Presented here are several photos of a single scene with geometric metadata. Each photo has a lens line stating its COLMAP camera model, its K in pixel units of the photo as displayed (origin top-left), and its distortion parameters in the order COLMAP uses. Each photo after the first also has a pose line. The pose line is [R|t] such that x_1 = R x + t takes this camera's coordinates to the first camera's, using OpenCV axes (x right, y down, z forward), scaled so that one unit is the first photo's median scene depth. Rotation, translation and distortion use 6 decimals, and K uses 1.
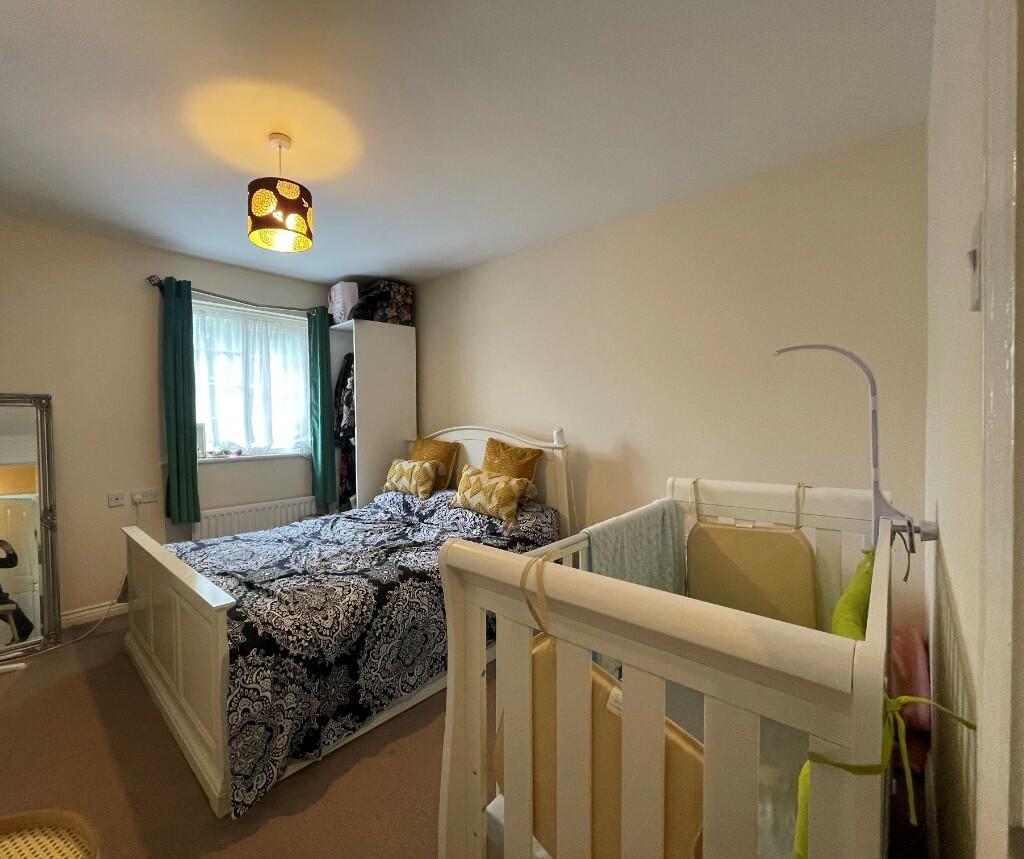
lens RADIAL K [[452.3, 0, 512.0], [0, 452.3, 429.5], [0, 0, 1]] dist [0.000578, 0.000040]
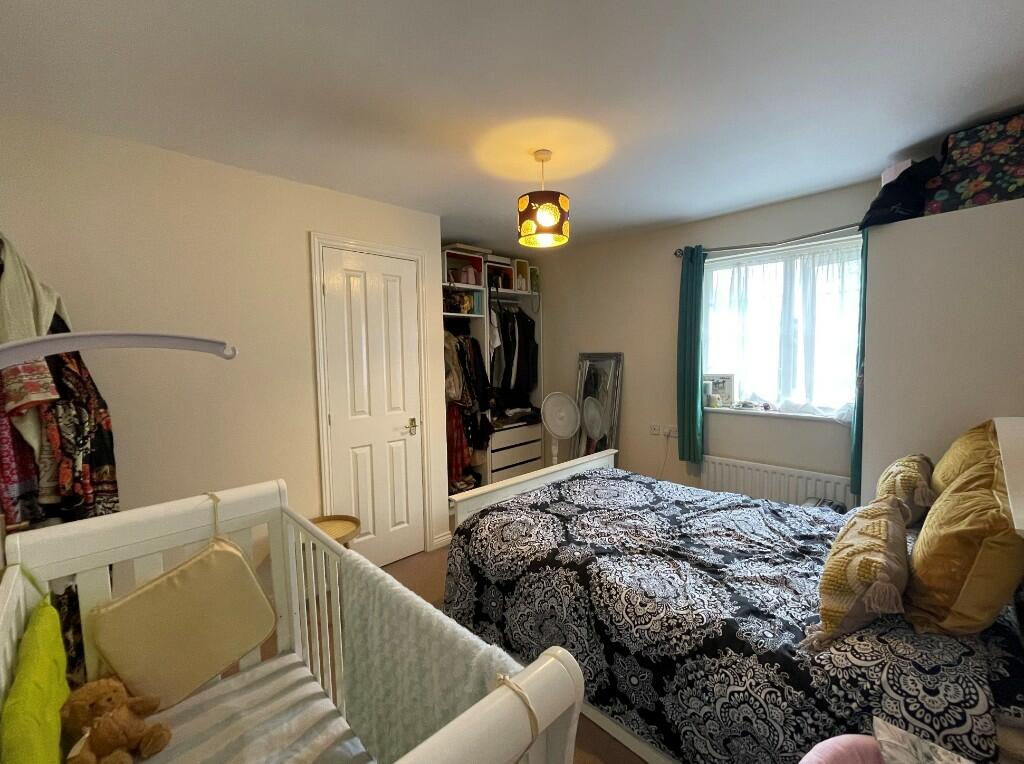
lens RADIAL K [[488.2, 0, 512.0], [0, 488.2, 382.0], [0, 0, 1]] dist [-0.000503, -0.000055]
pose [[-0.144713, 0.089056, -0.985458, 0.561248], [-0.006003, 0.995844, 0.090876, -0.108523], [0.989456, 0.019066, -0.143577, 0.770653]]
